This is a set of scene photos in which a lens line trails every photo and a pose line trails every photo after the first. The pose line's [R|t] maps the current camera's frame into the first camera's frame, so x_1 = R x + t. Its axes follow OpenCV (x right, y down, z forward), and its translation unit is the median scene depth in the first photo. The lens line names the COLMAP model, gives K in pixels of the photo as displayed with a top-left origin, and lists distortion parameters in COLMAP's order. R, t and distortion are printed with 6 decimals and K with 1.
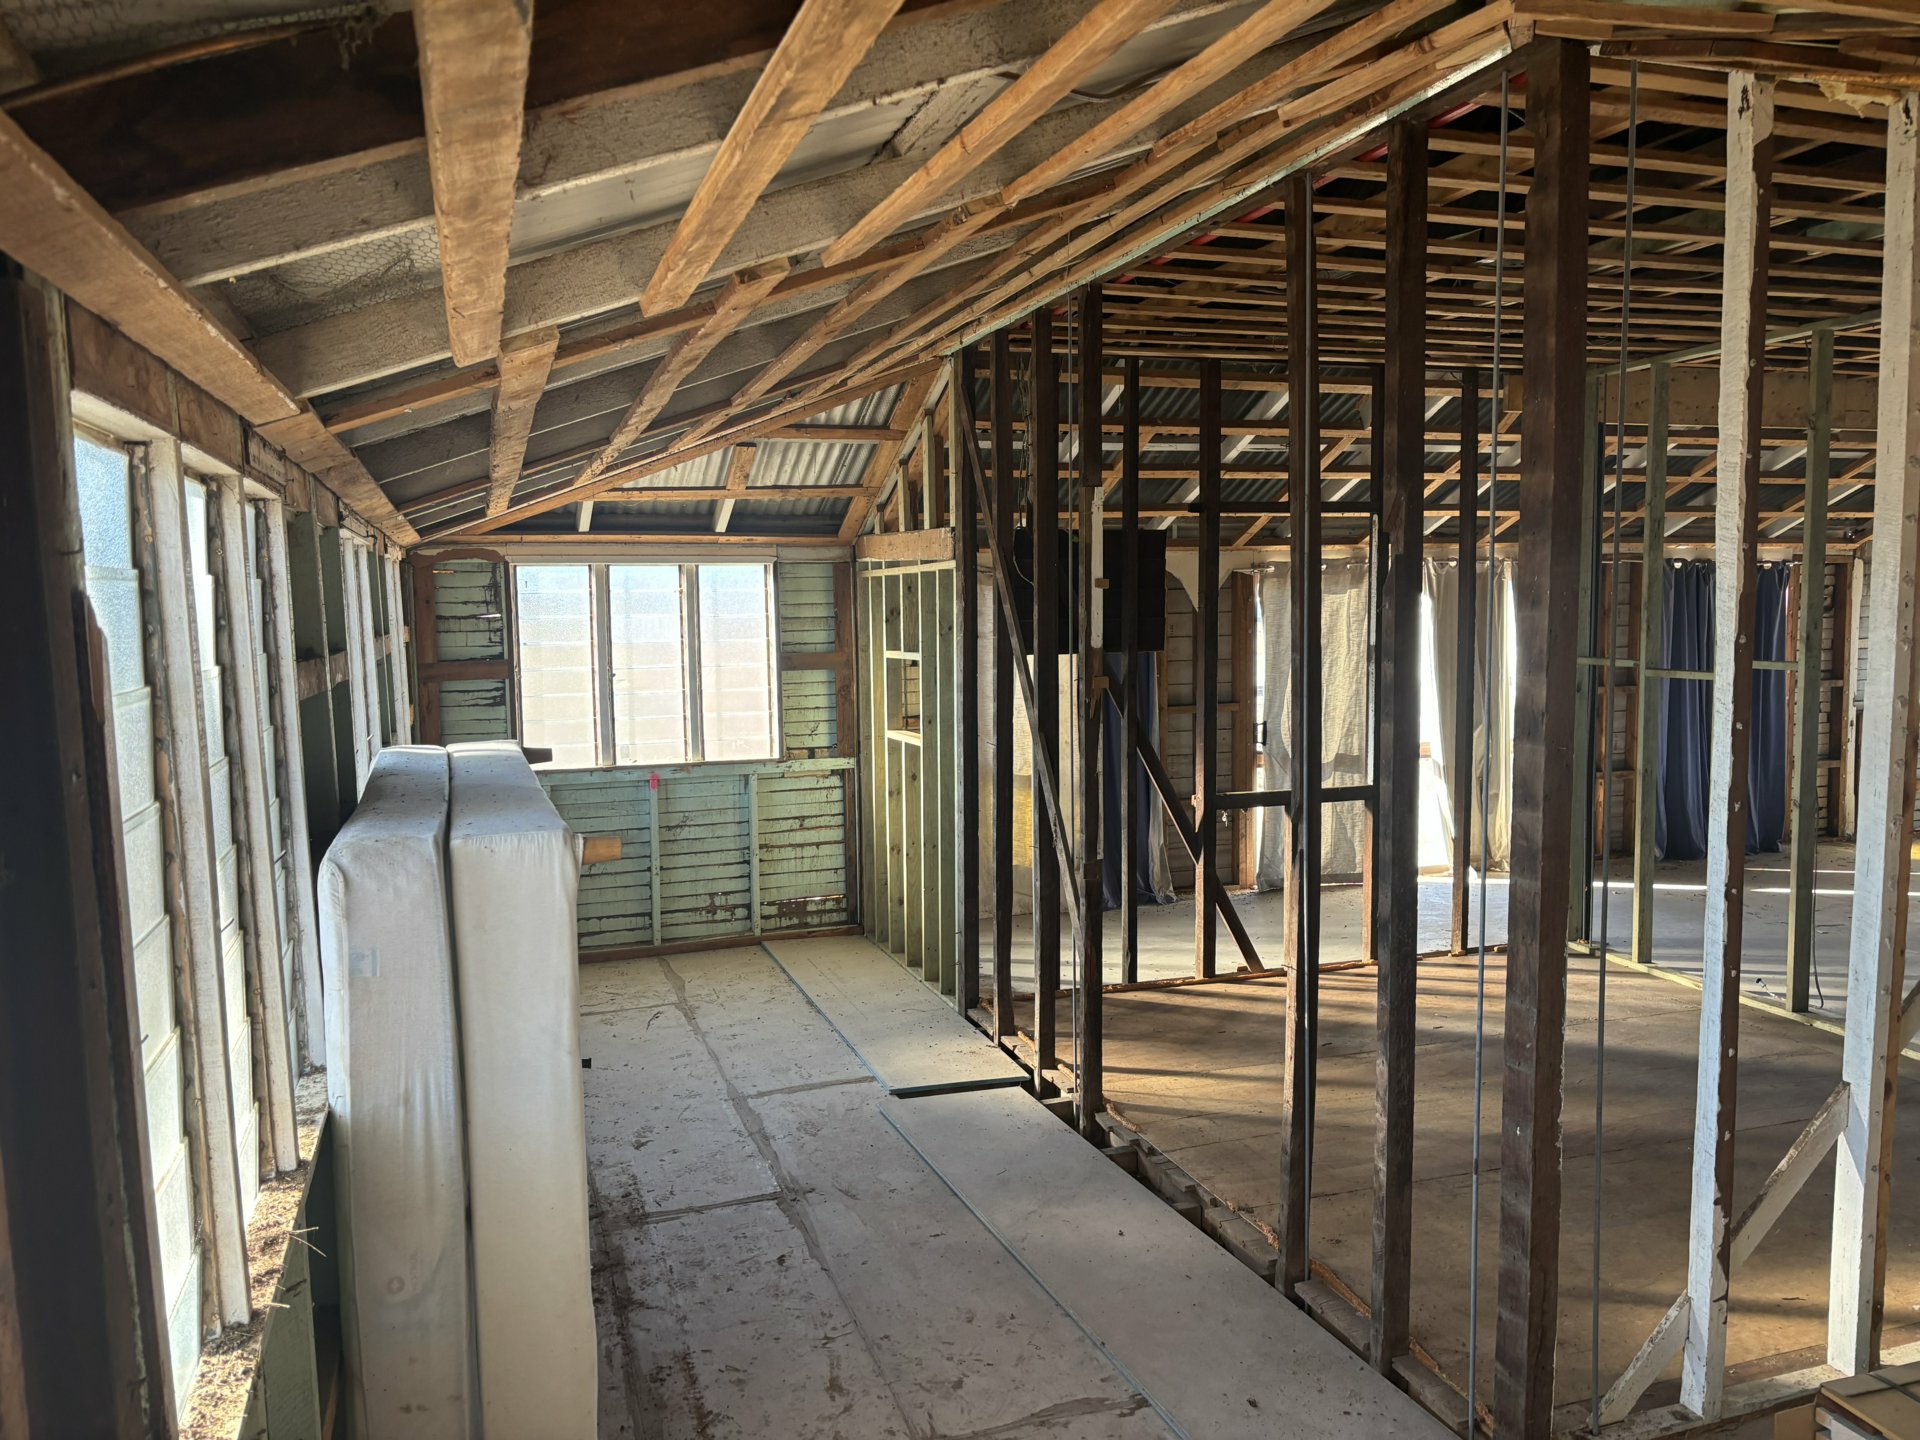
lens RADIAL K [[1445.0, 0, 968.7], [0, 1445.0, 723.3], [0, 0, 1]] dist [0.057239, -0.059591]
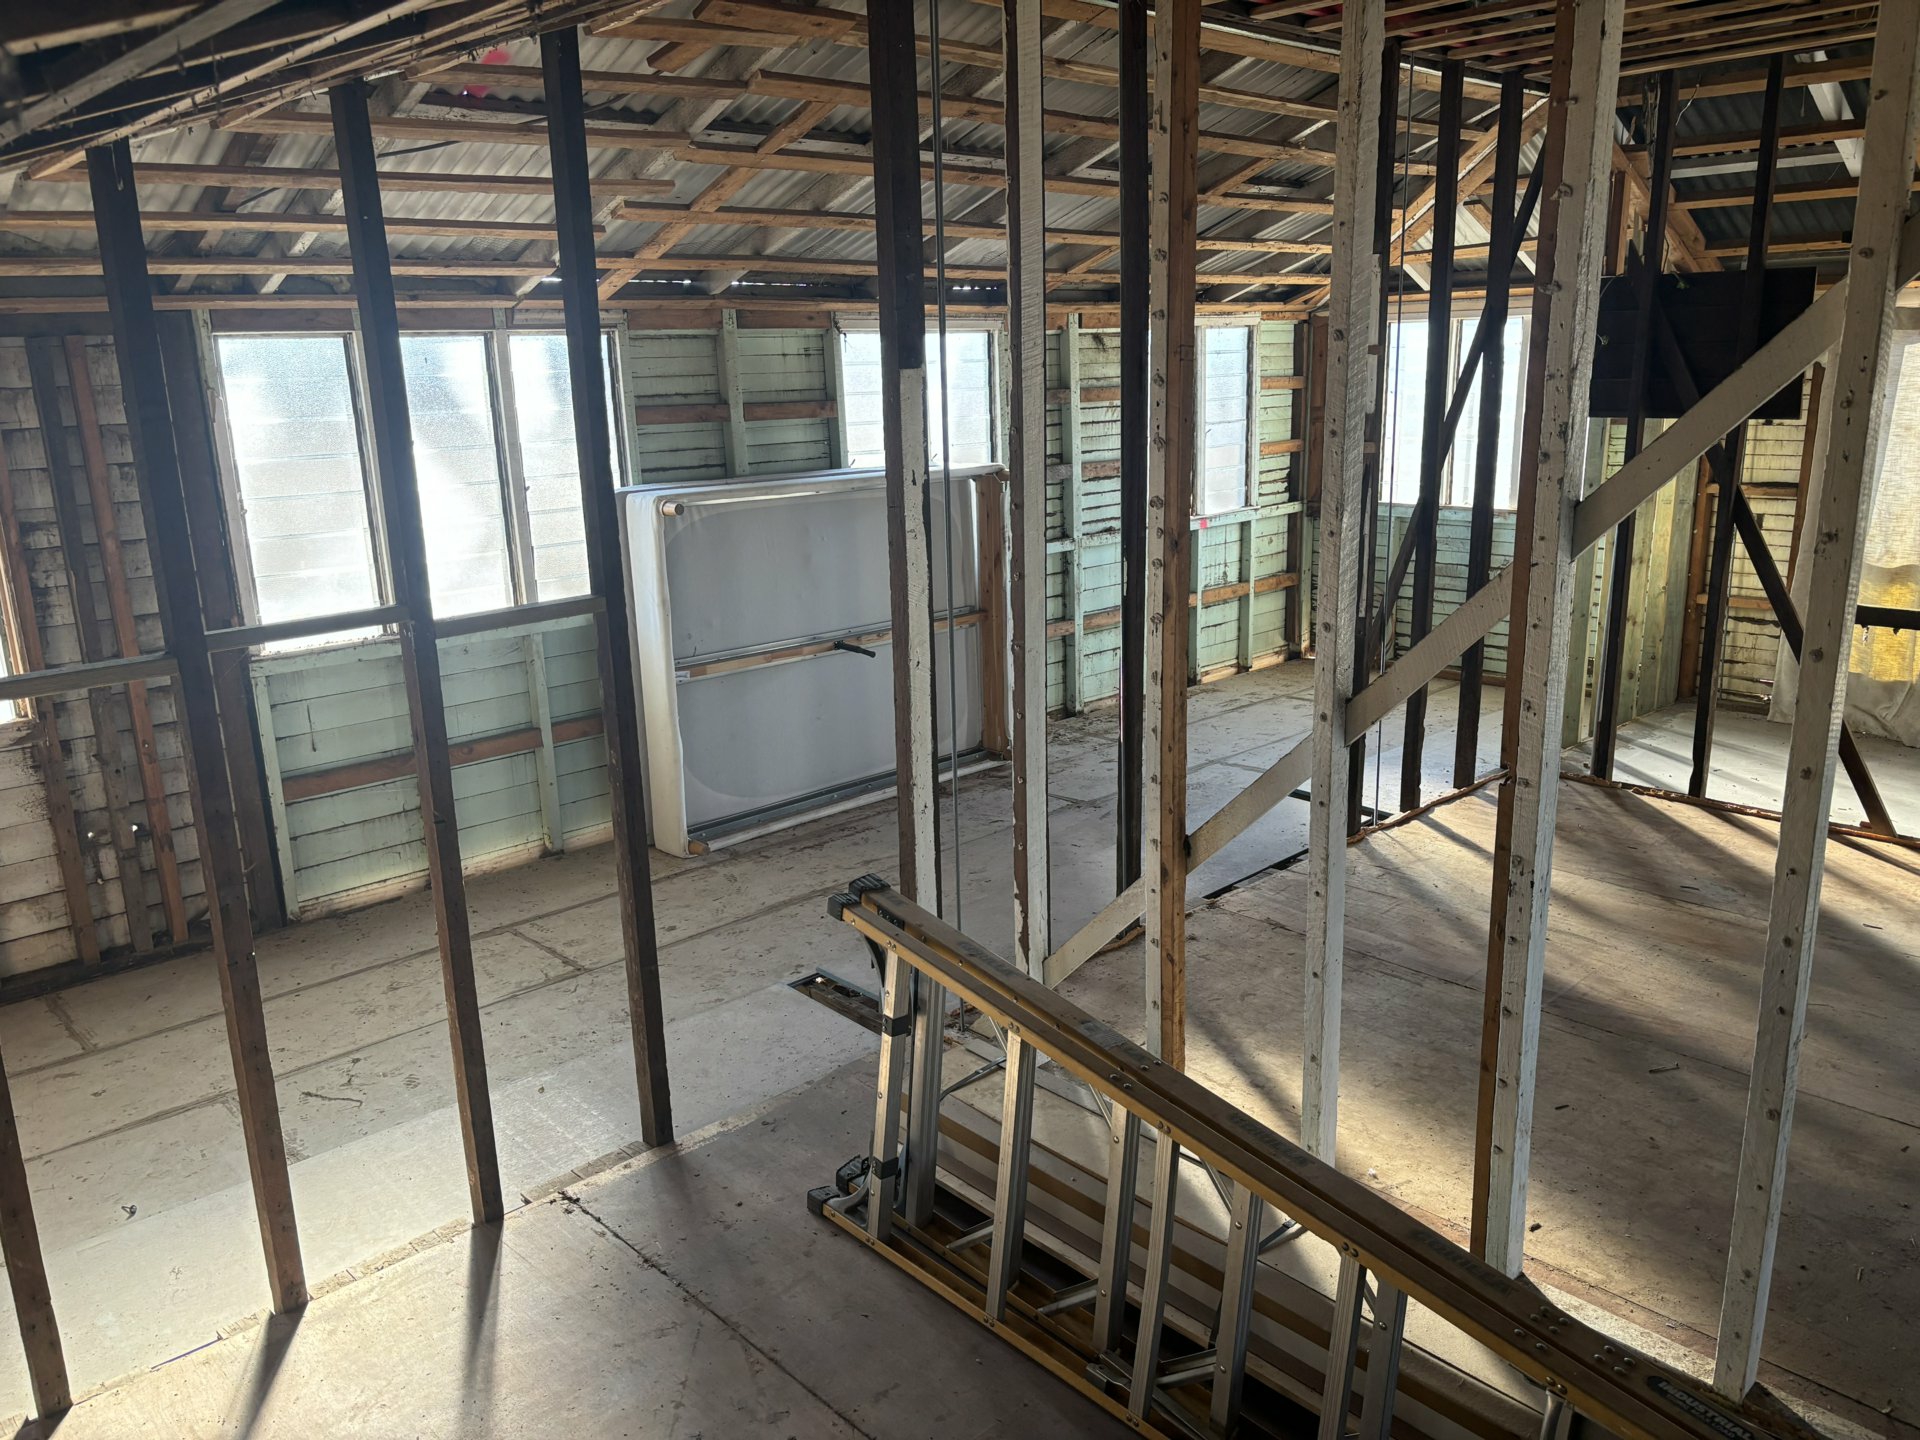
lens RADIAL K [[1445.0, 0, 960.9], [0, 1445.0, 733.5], [0, 0, 1]] dist [0.057239, -0.059591]
pose [[0.415284, 0.232198, -0.879559, 0.688833], [-0.060777, 0.971797, 0.227853, -0.035435], [0.907659, -0.041167, 0.417684, 0.206316]]
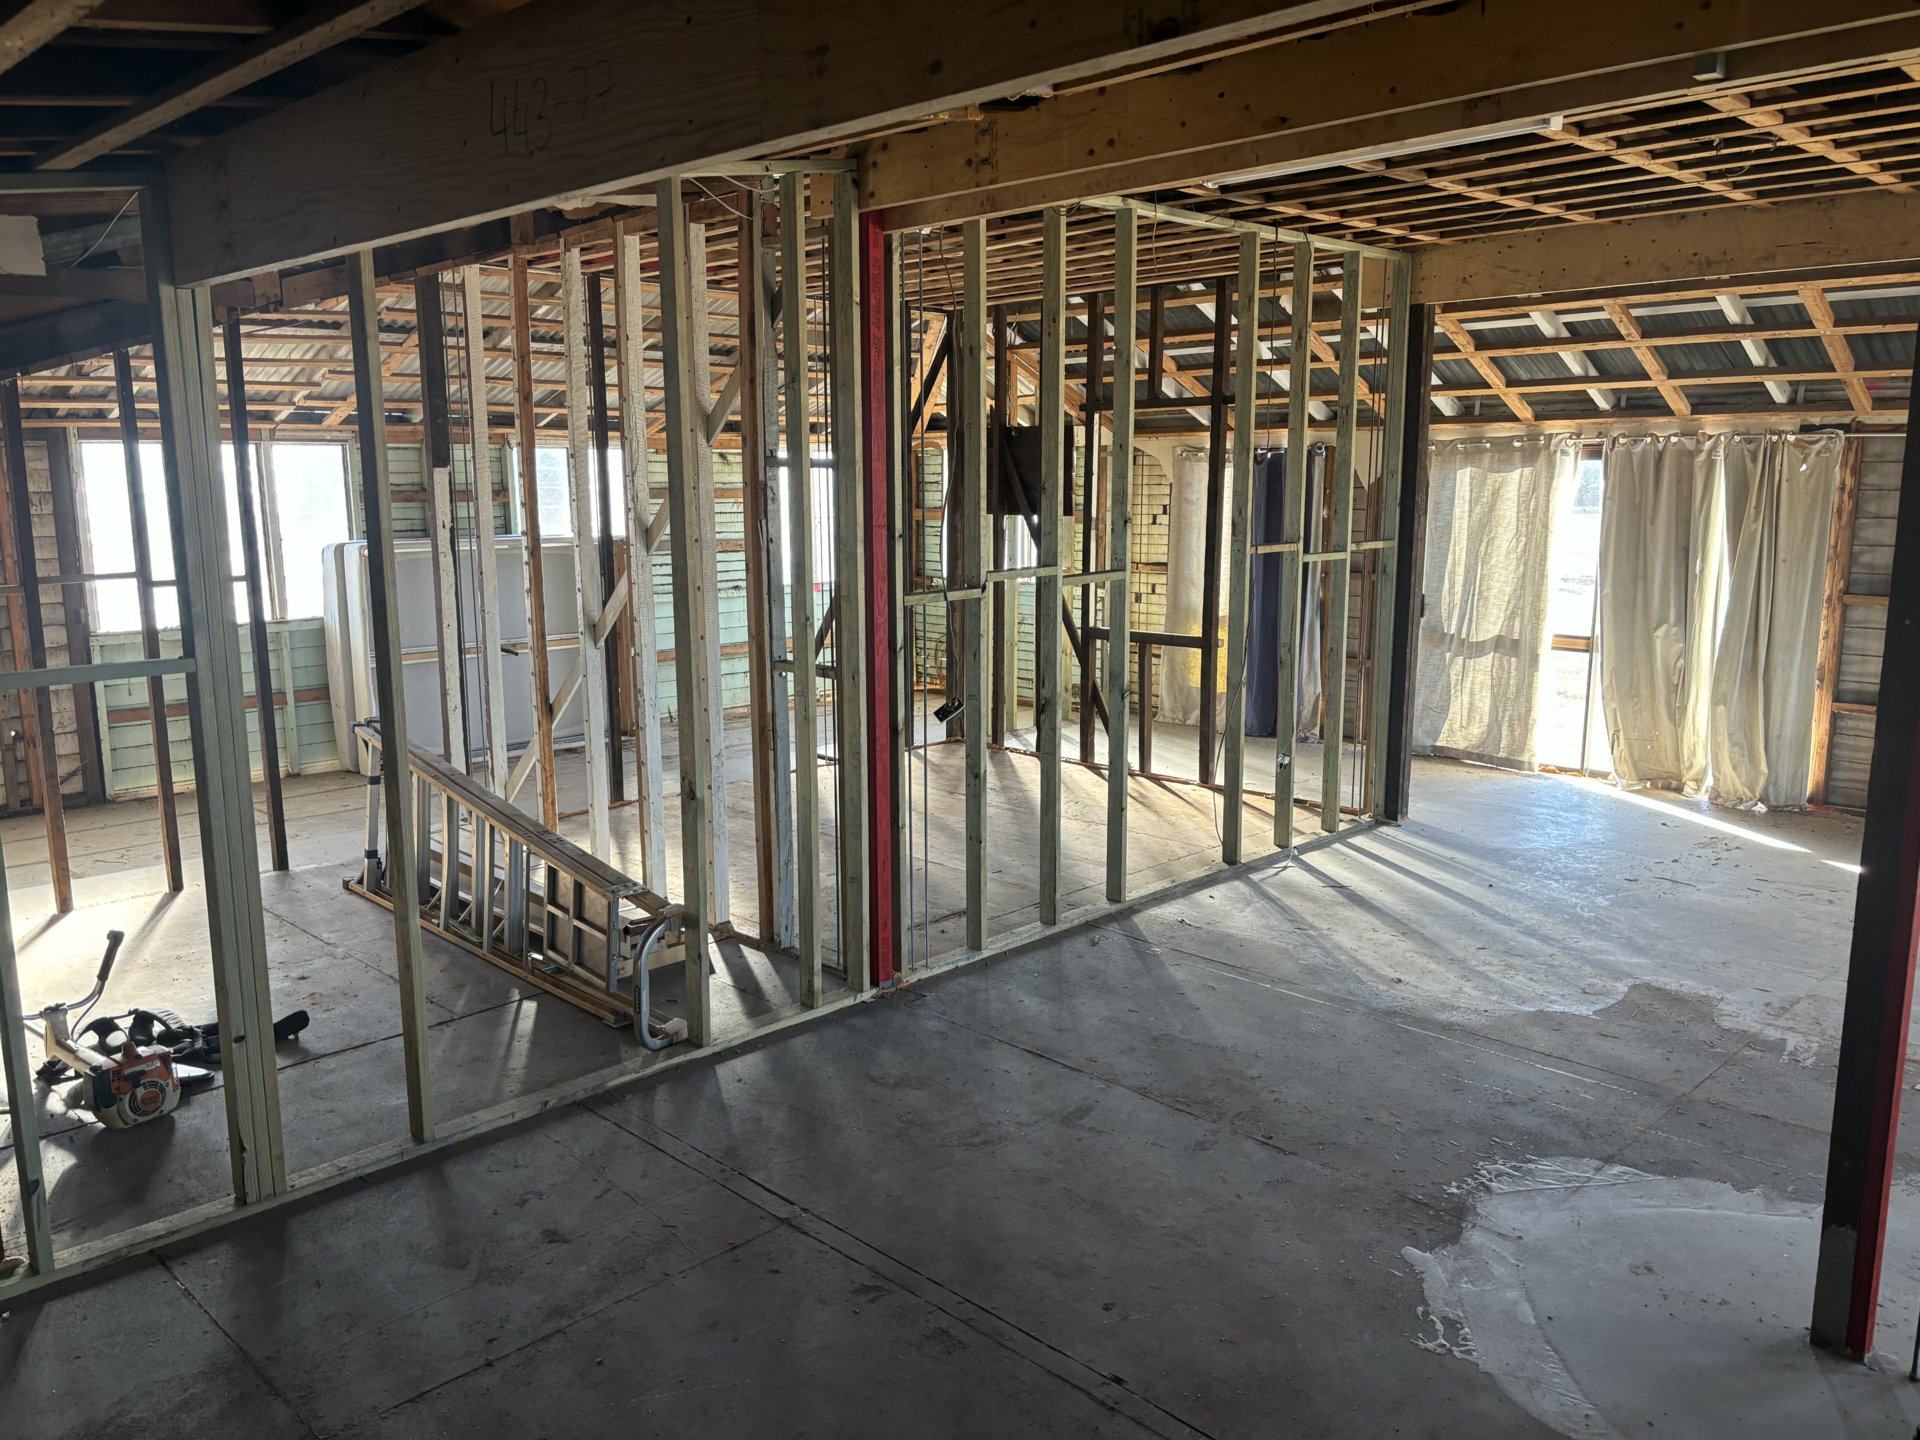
lens RADIAL K [[1445.0, 0, 947.8], [0, 1445.0, 720.9], [0, 0, 1]] dist [0.057239, -0.059591]
pose [[0.439776, 0.164466, -0.882920, 1.273819], [-0.081240, 0.986344, 0.143267, -0.043431], [0.894426, 0.008723, 0.447132, 0.282485]]
